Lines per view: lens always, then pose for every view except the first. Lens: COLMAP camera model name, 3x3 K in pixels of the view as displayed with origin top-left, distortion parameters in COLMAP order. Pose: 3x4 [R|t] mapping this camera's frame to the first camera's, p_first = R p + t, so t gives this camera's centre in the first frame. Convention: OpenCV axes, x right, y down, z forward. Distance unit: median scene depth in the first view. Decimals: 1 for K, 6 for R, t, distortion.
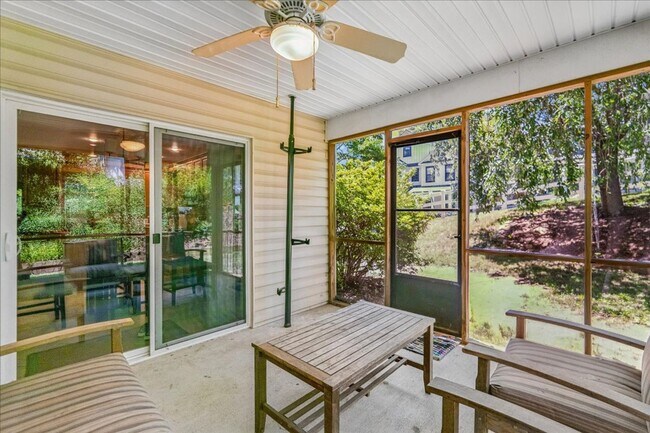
lens RADIAL K [[294.5, 0, 325.0], [0, 294.5, 216.5], [0, 0, 1]] dist [-0.000396, -0.000150]
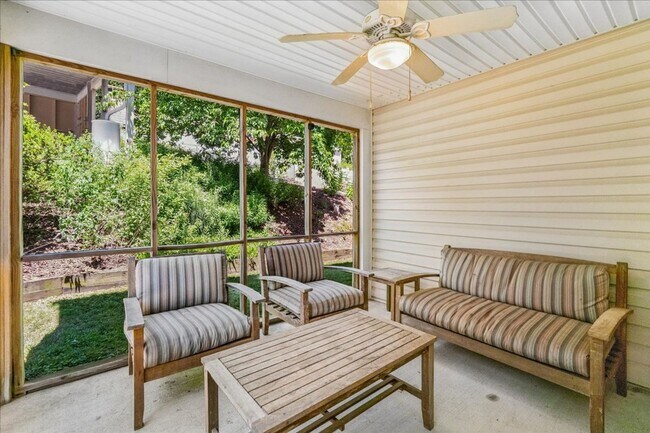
lens RADIAL K [[294.5, 0, 325.0], [0, 294.5, 216.5], [0, 0, 1]] dist [-0.000396, -0.000150]
pose [[-0.991312, -0.001792, 0.131521, -0.007717], [0.004551, 0.998841, 0.047911, -0.020858], [-0.131455, 0.048093, -0.990155, 1.814899]]
